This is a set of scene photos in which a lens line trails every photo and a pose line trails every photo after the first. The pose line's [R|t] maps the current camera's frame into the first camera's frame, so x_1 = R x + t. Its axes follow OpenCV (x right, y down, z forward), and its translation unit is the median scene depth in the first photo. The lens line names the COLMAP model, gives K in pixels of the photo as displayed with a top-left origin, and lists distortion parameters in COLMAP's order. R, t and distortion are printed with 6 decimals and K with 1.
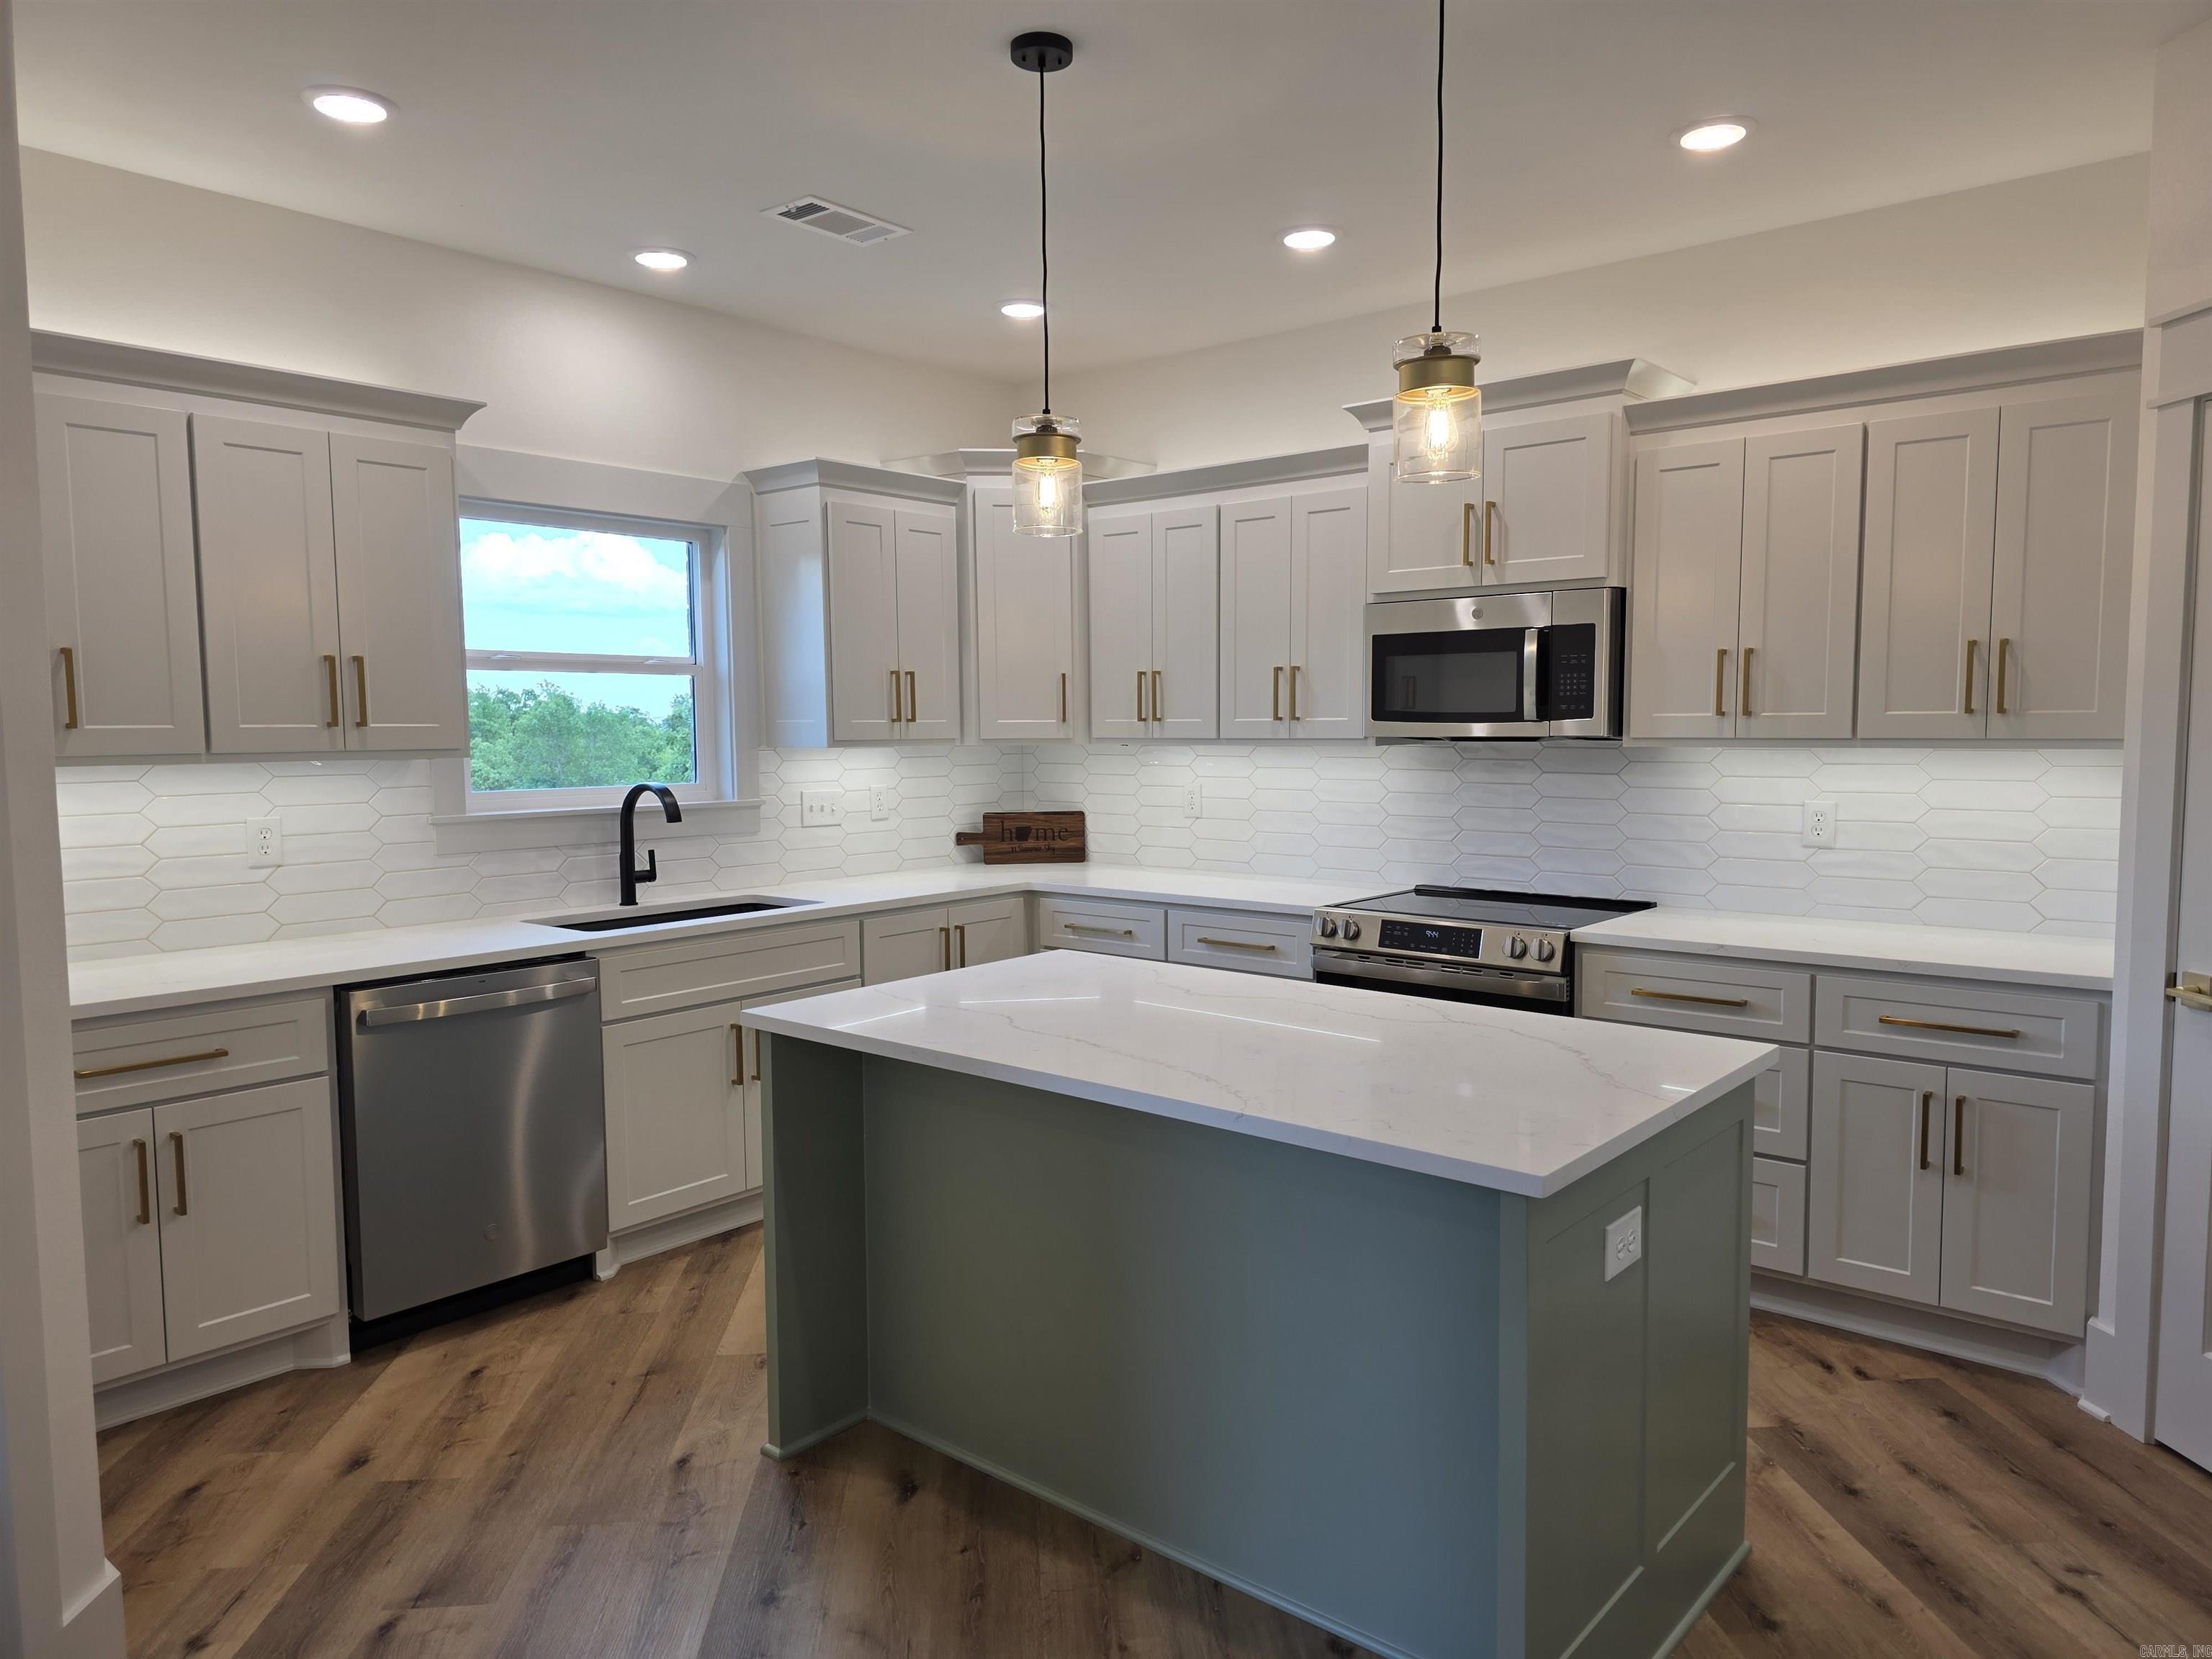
lens RADIAL K [[1475.2, 0, 1121.7], [0, 1475.2, 828.1], [0, 0, 1]] dist [0.078281, -0.078306]
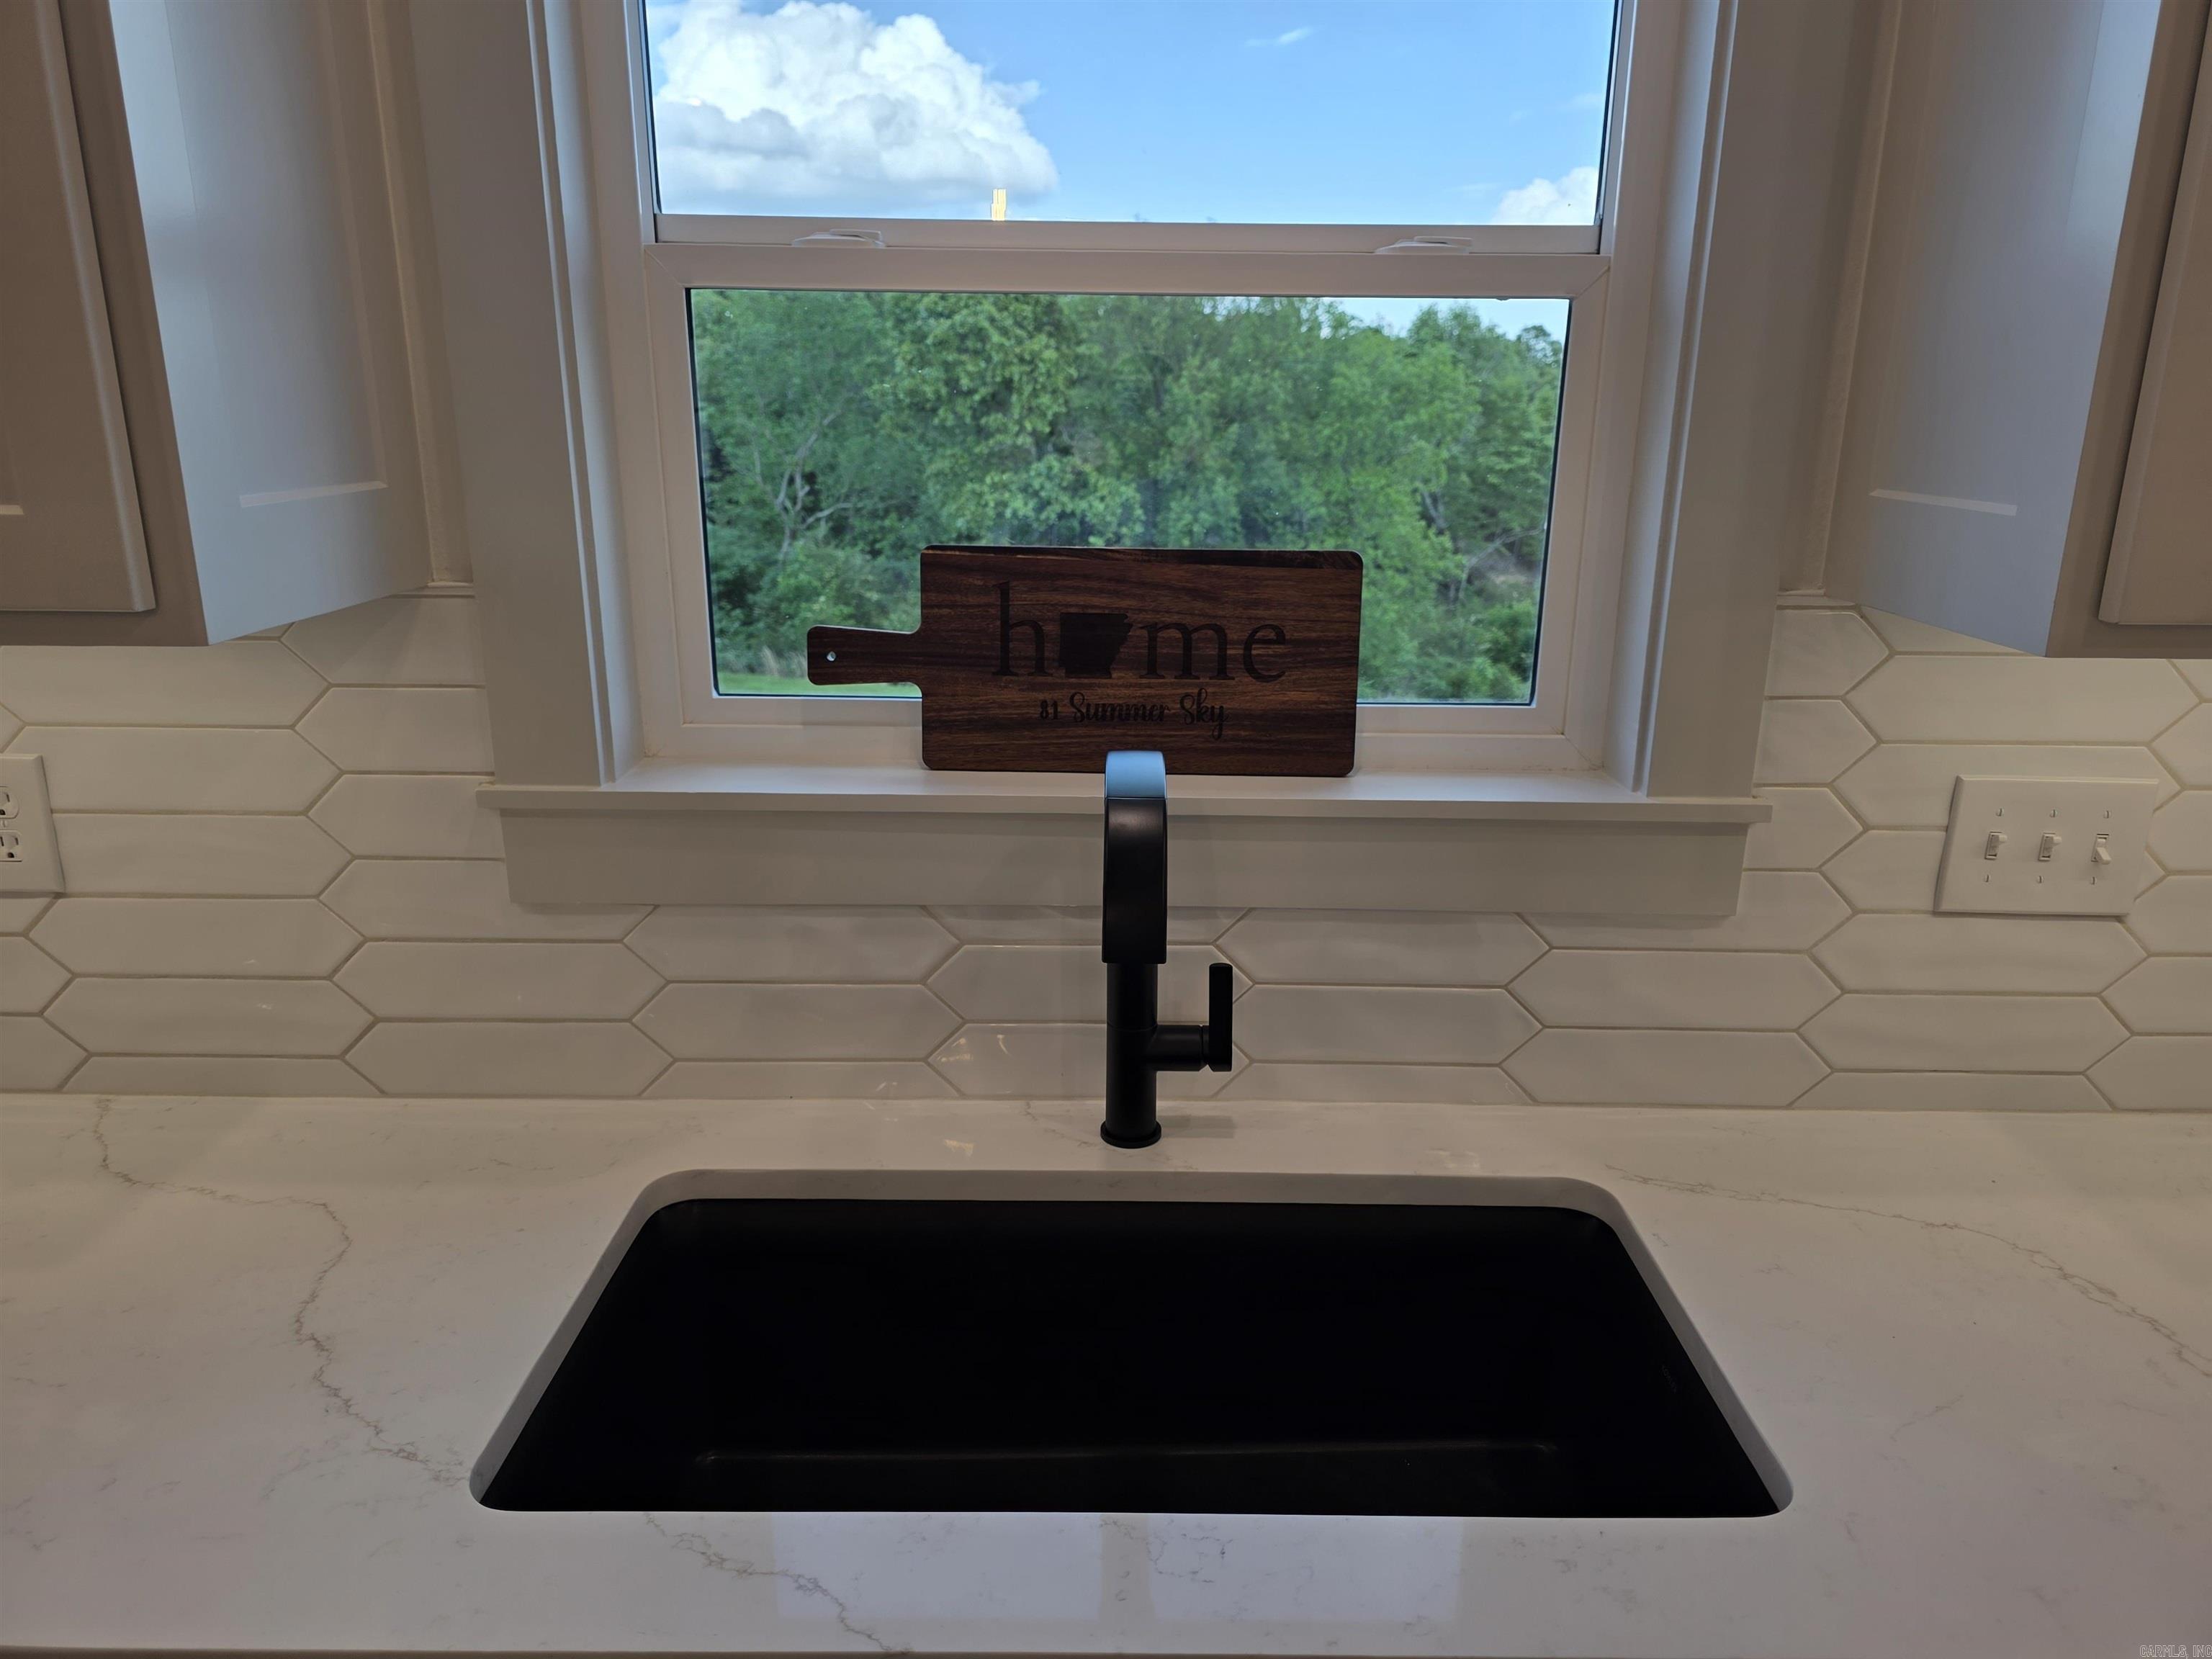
lens RADIAL K [[1449.2, 0, 1131.0], [0, 1449.2, 824.5], [0, 0, 1]] dist [0.055654, -0.082195]
pose [[0.636750, 0.231449, -0.735514, -0.142142], [-0.068576, 0.967105, 0.244958, -0.077945], [0.768014, -0.105538, 0.631677, 0.858491]]
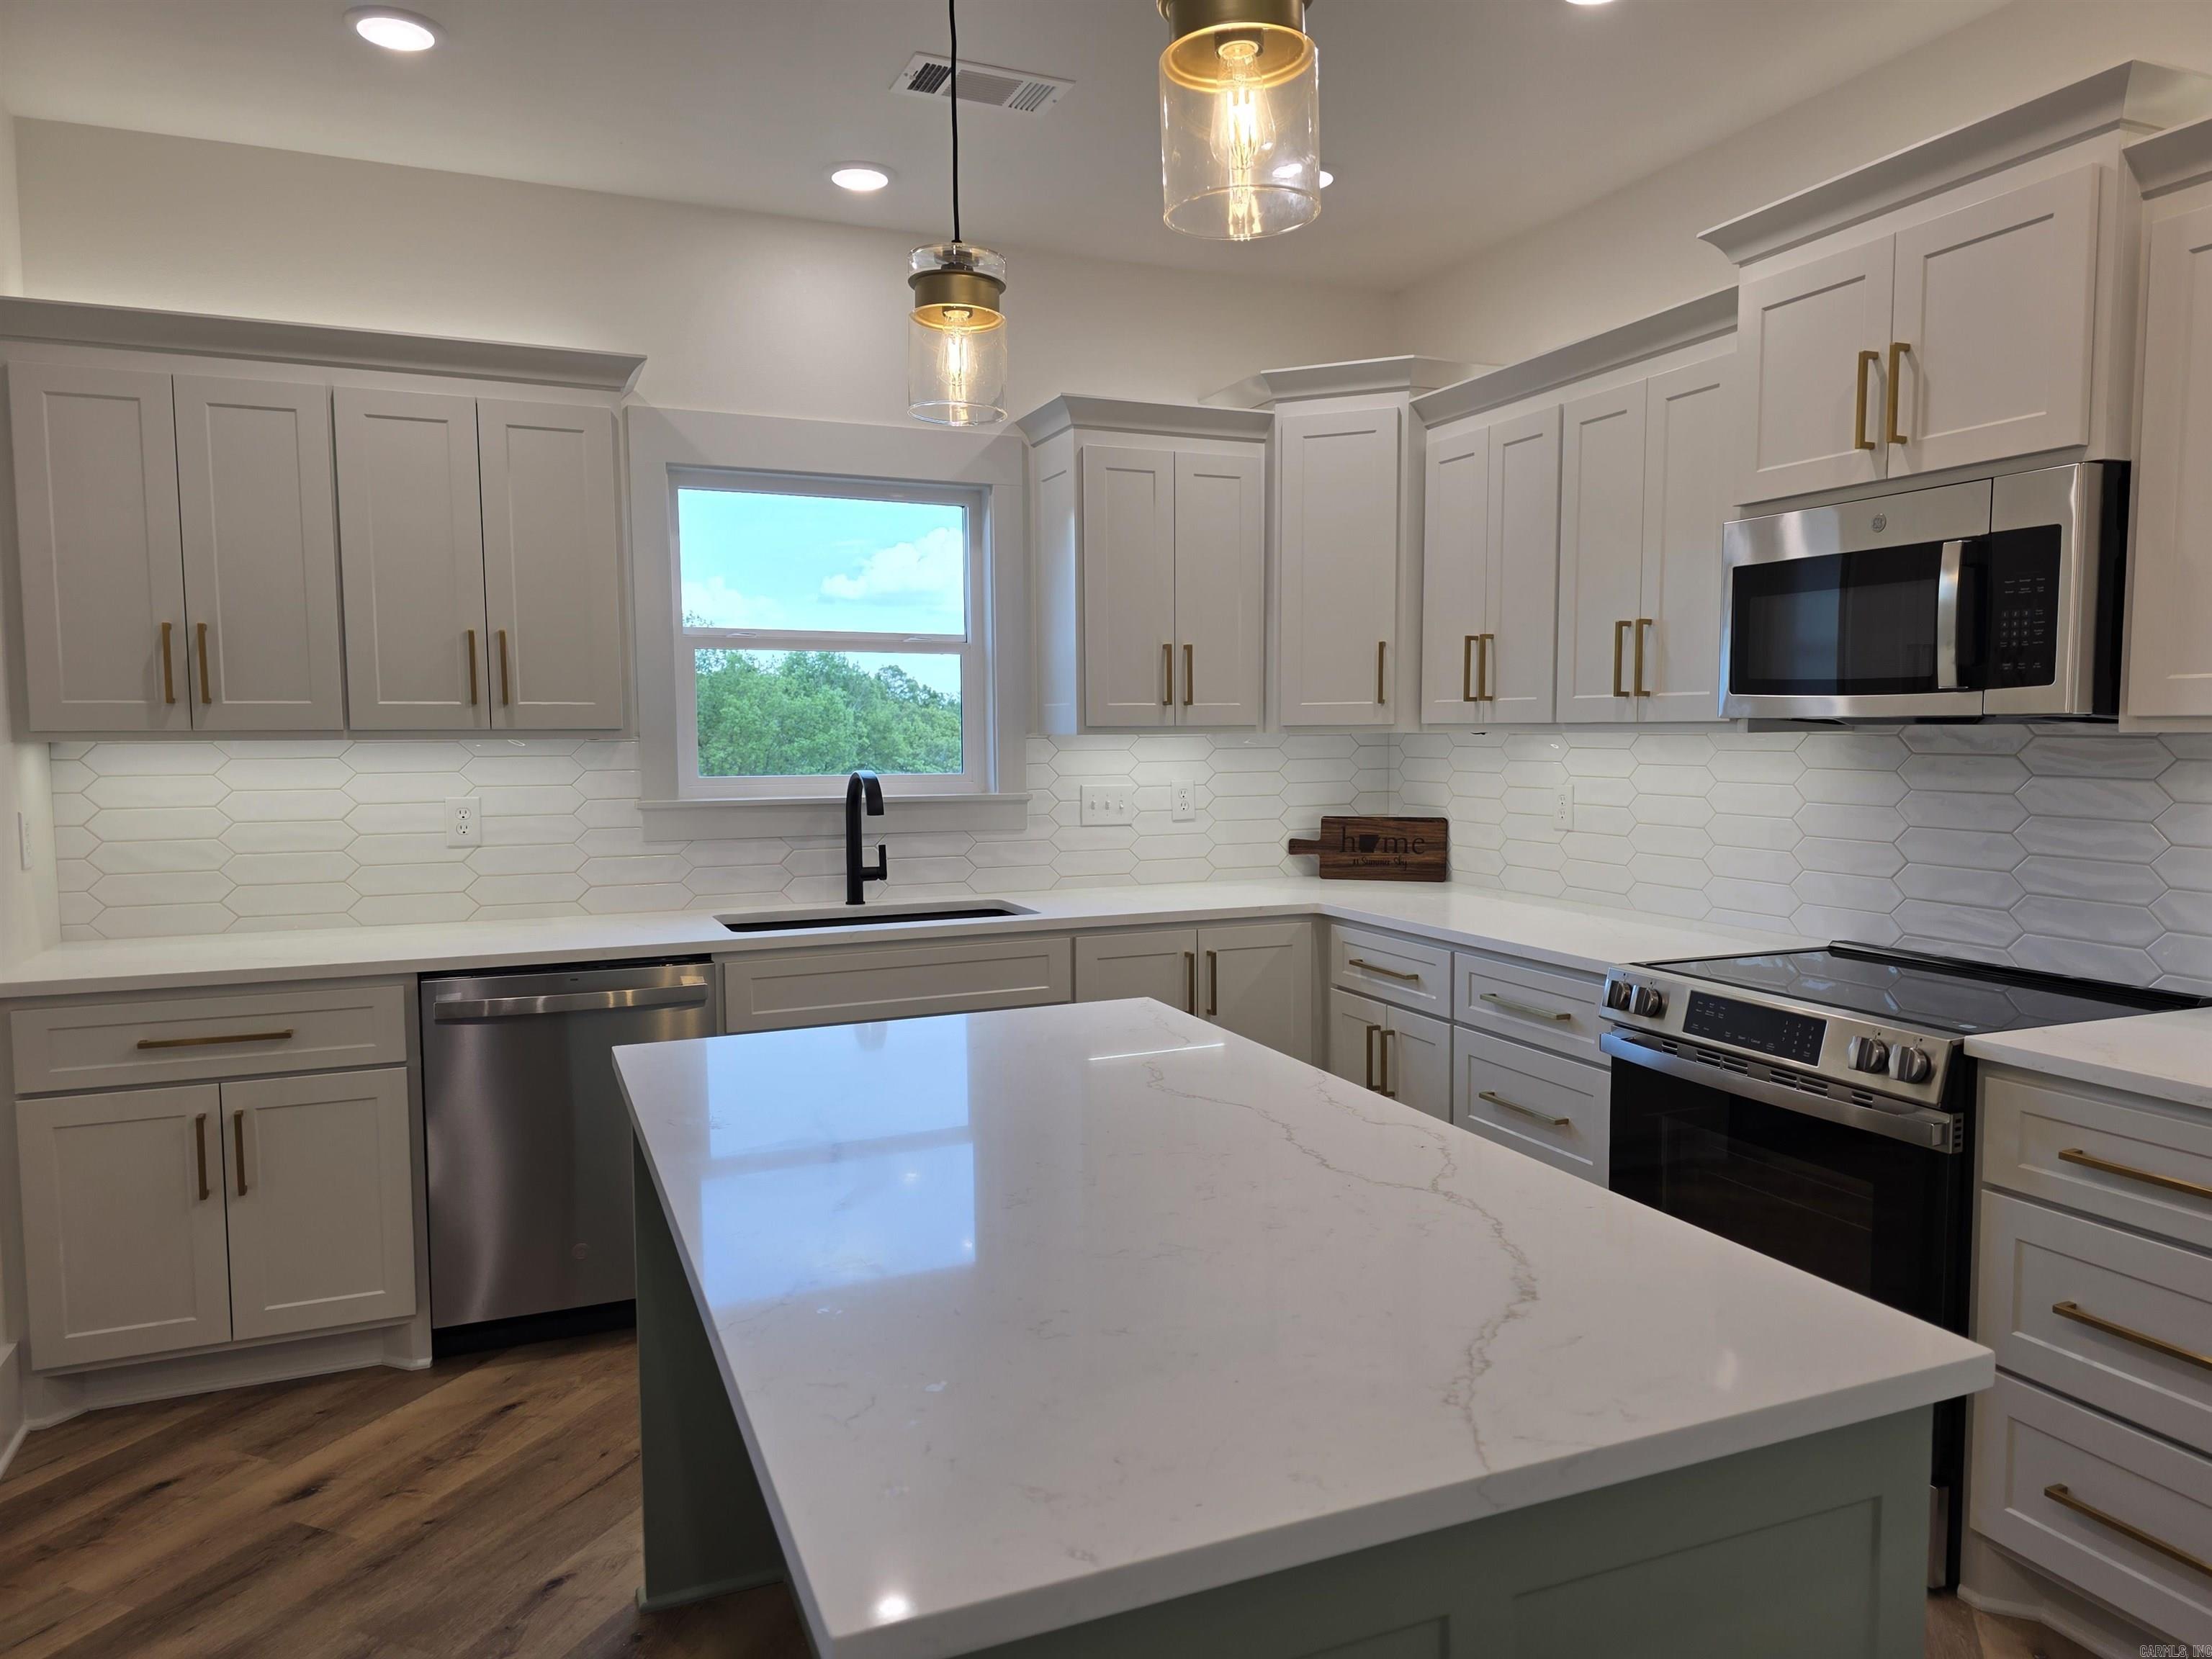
lens RADIAL K [[1484.7, 0, 1128.4], [0, 1484.7, 837.9], [0, 0, 1]] dist [0.066065, -0.059812]
pose [[0.893469, 0.036071, -0.447673, 0.235346], [-0.033969, 0.999342, 0.012725, -0.006653], [0.447838, 0.003838, 0.894107, 0.266318]]
